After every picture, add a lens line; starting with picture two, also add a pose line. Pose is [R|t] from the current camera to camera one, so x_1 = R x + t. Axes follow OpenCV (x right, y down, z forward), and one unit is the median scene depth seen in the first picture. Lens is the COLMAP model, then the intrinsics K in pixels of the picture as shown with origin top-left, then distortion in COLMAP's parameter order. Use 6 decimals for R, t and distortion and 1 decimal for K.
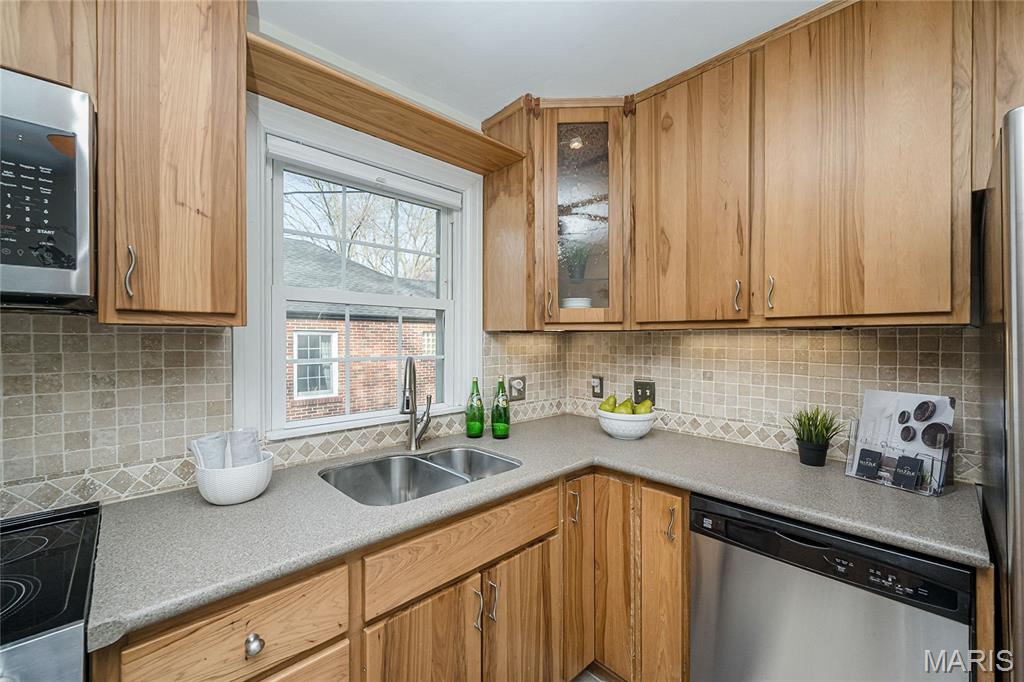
lens RADIAL K [[409.6, 0, 511.3], [0, 409.6, 341.4], [0, 0, 1]] dist [0.006006, 0.001460]
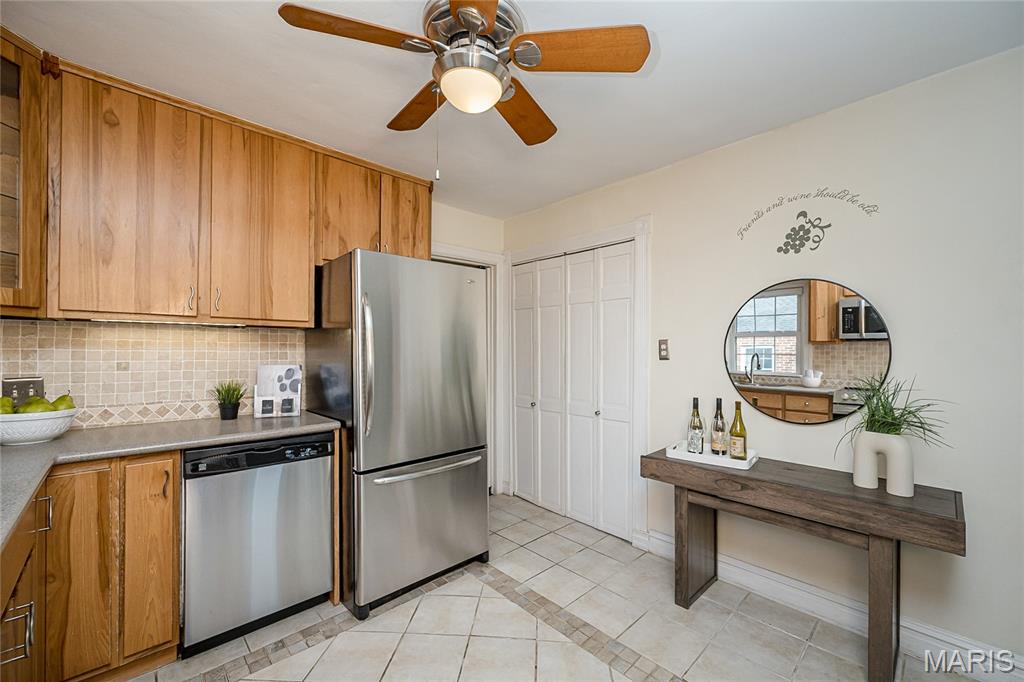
lens RADIAL K [[409.6, 0, 510.2], [0, 409.6, 346.0], [0, 0, 1]] dist [0.006006, 0.001460]
pose [[0.003598, 0.009068, 0.999952, -0.724374], [0.001858, 0.999957, -0.009075, 0.053259], [-0.999992, 0.001891, 0.003581, -0.002505]]
